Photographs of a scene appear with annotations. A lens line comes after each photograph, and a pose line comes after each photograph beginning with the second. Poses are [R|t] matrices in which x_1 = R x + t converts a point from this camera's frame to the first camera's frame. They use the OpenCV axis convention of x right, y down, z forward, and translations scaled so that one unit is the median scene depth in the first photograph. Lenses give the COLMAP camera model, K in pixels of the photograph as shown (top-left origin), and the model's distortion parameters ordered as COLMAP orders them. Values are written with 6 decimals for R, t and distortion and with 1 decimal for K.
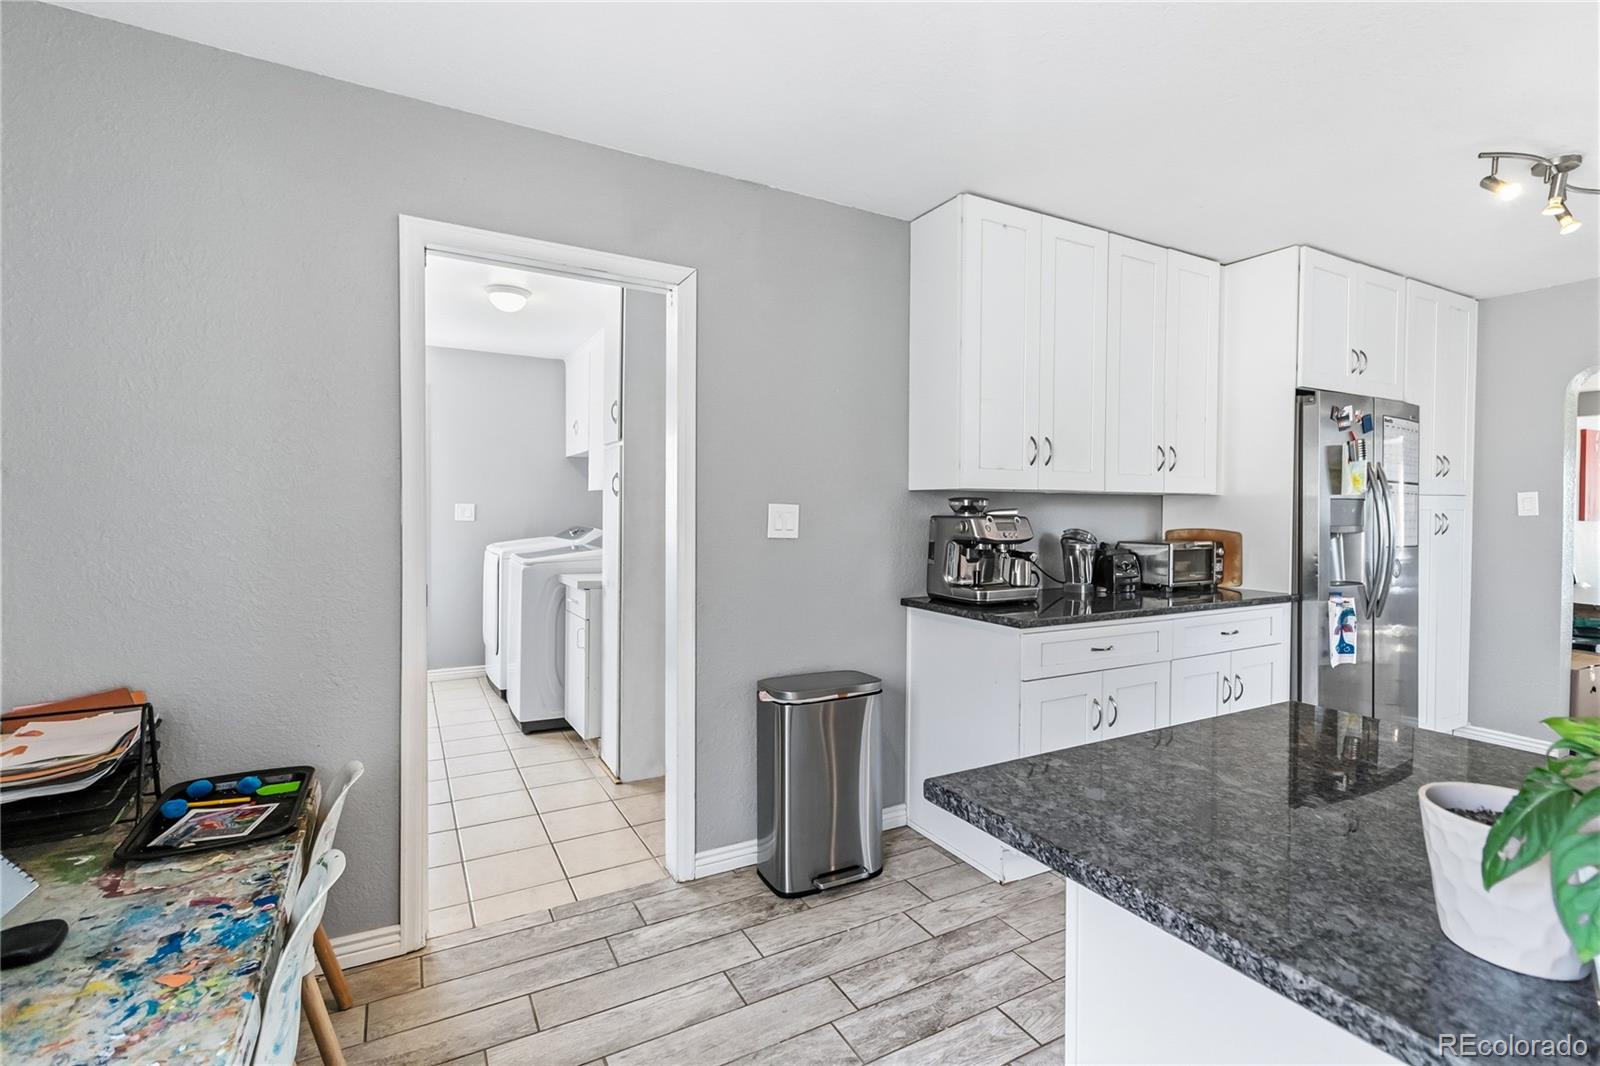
lens RADIAL K [[744.3, 0, 805.0], [0, 744.3, 520.3], [0, 0, 1]] dist [0.001946, 0.000071]
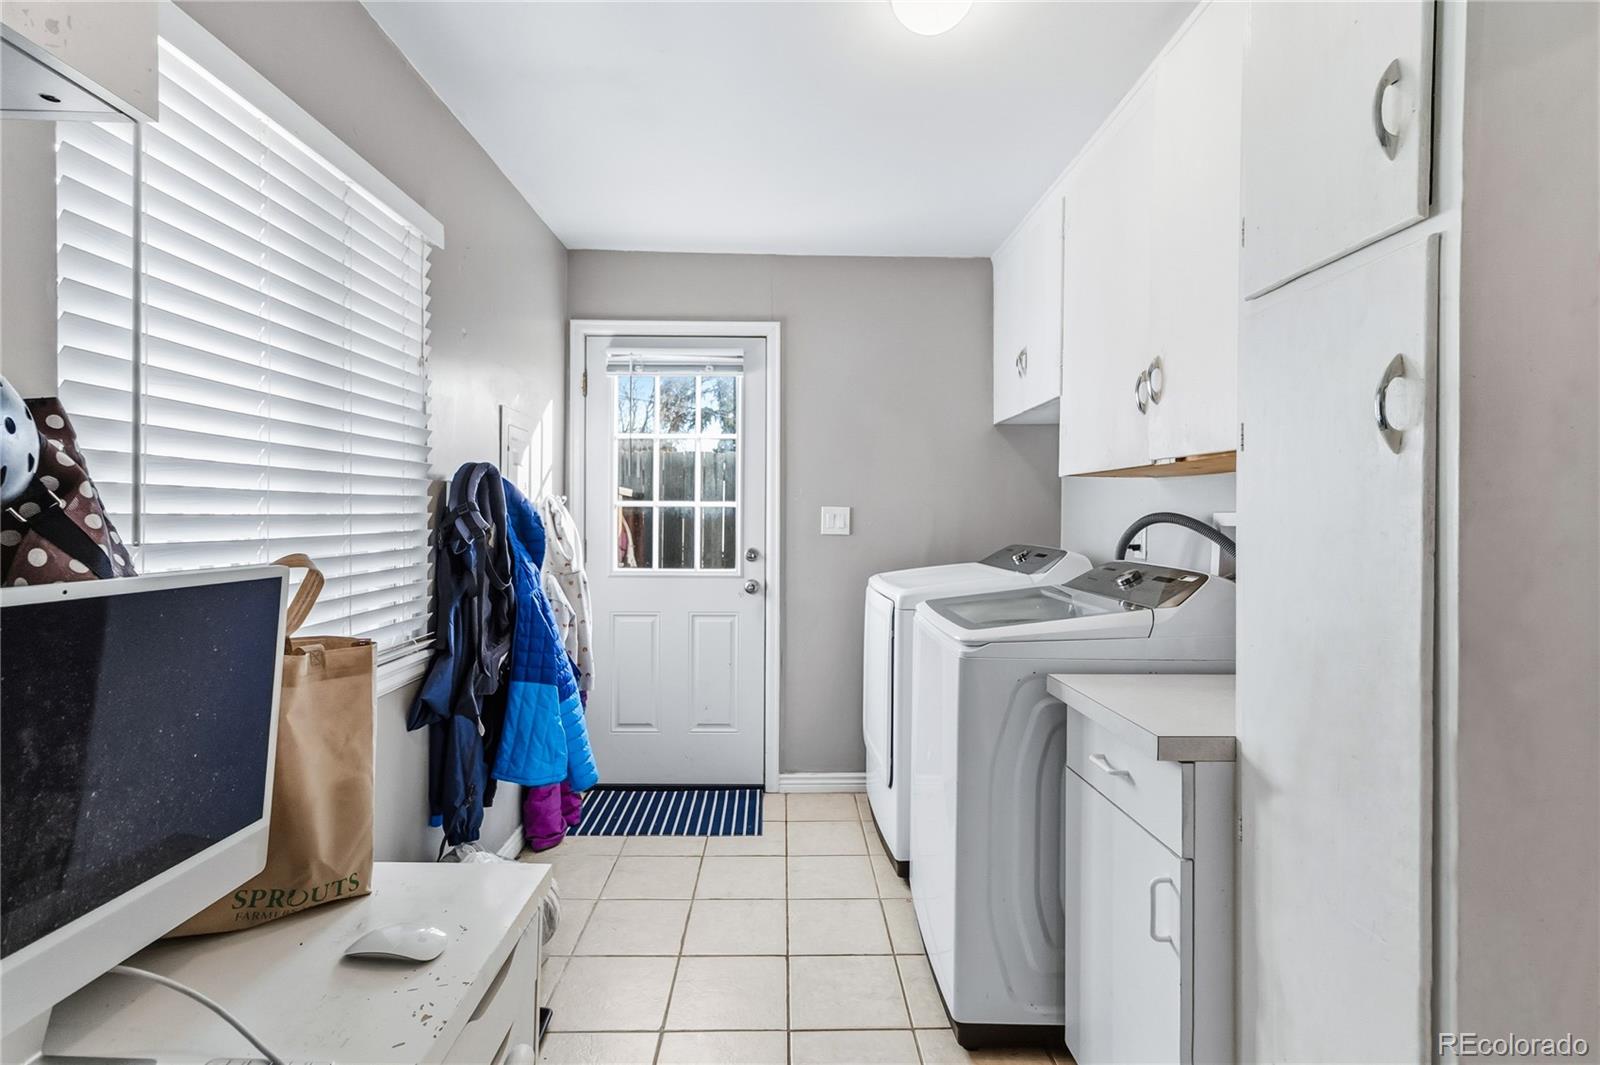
lens RADIAL K [[744.3, 0, 798.7], [0, 744.3, 525.6], [0, 0, 1]] dist [0.001946, 0.000071]
pose [[0.888629, -0.002710, -0.458620, -0.230488], [0.001435, 0.999994, -0.003130, -0.005768], [0.458625, 0.002124, 0.888627, 0.502198]]
